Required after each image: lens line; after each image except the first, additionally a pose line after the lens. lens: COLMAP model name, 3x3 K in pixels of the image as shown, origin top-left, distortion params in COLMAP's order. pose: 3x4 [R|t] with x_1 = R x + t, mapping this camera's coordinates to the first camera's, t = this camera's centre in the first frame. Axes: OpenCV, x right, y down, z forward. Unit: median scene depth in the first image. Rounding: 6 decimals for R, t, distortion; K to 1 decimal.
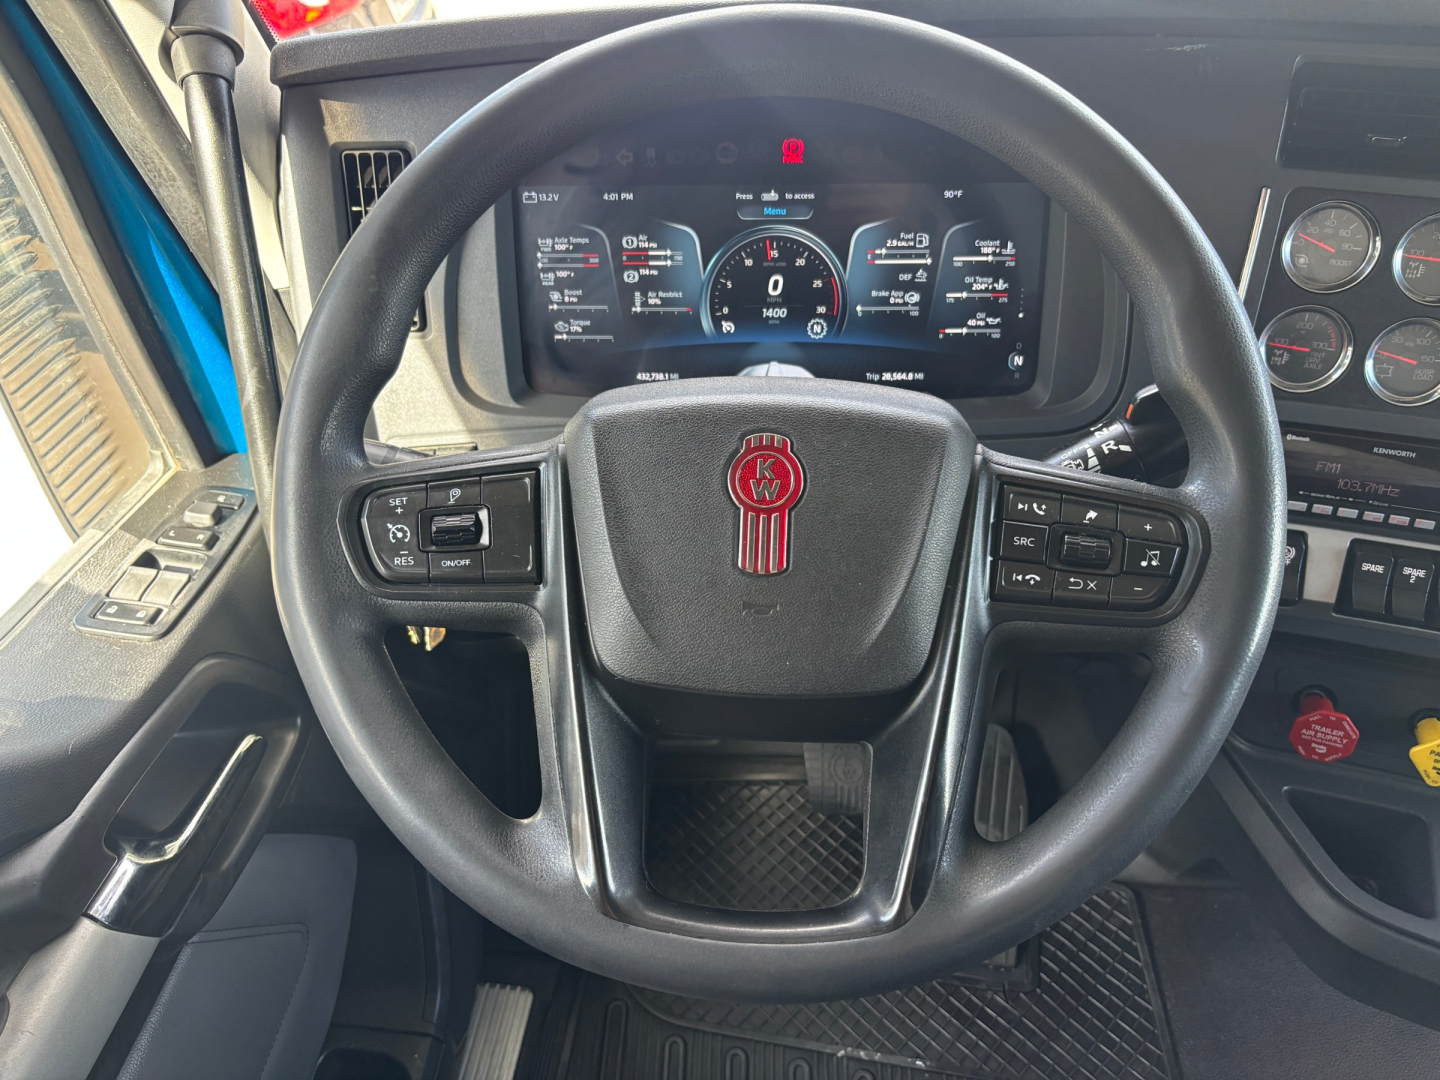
lens RADIAL K [[1045.6, 0, 715.5], [0, 1045.6, 501.7], [0, 0, 1]] dist [0.001371, -0.026945]
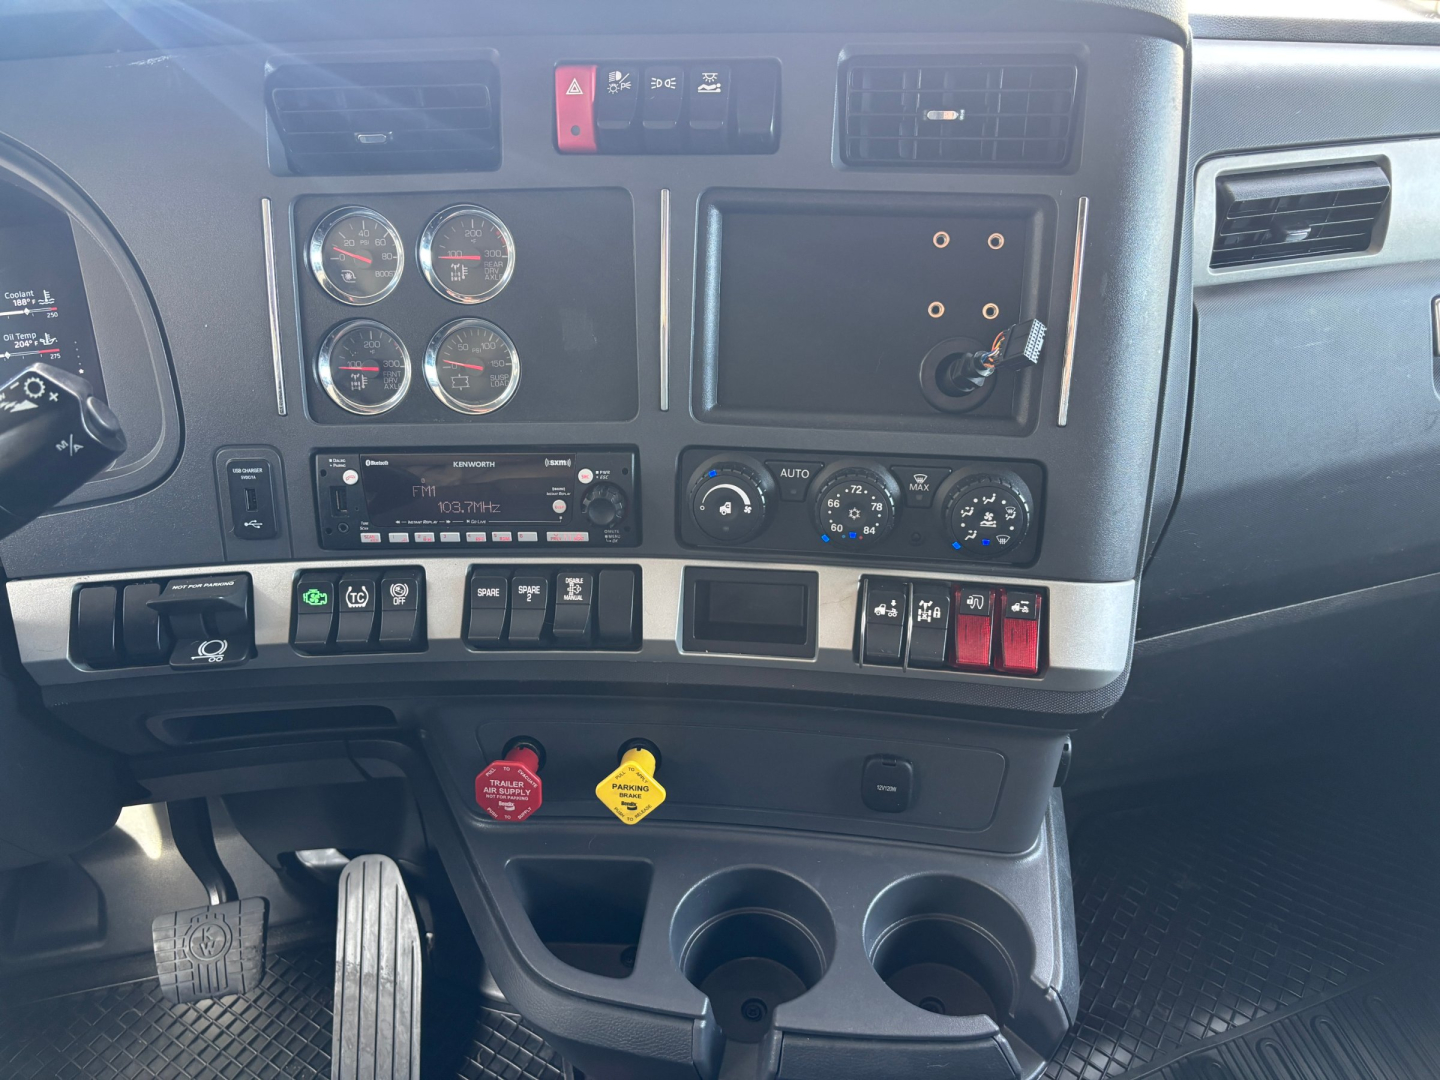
lens RADIAL K [[1045.6, 0, 715.5], [0, 1045.6, 501.7], [0, 0, 1]] dist [0.001371, -0.026945]
pose [[0.963644, -0.128942, 0.234016, 0.597066], [0.162729, 0.977899, -0.131274, 0.133431], [-0.211917, 0.164583, 0.963330, 0.060744]]
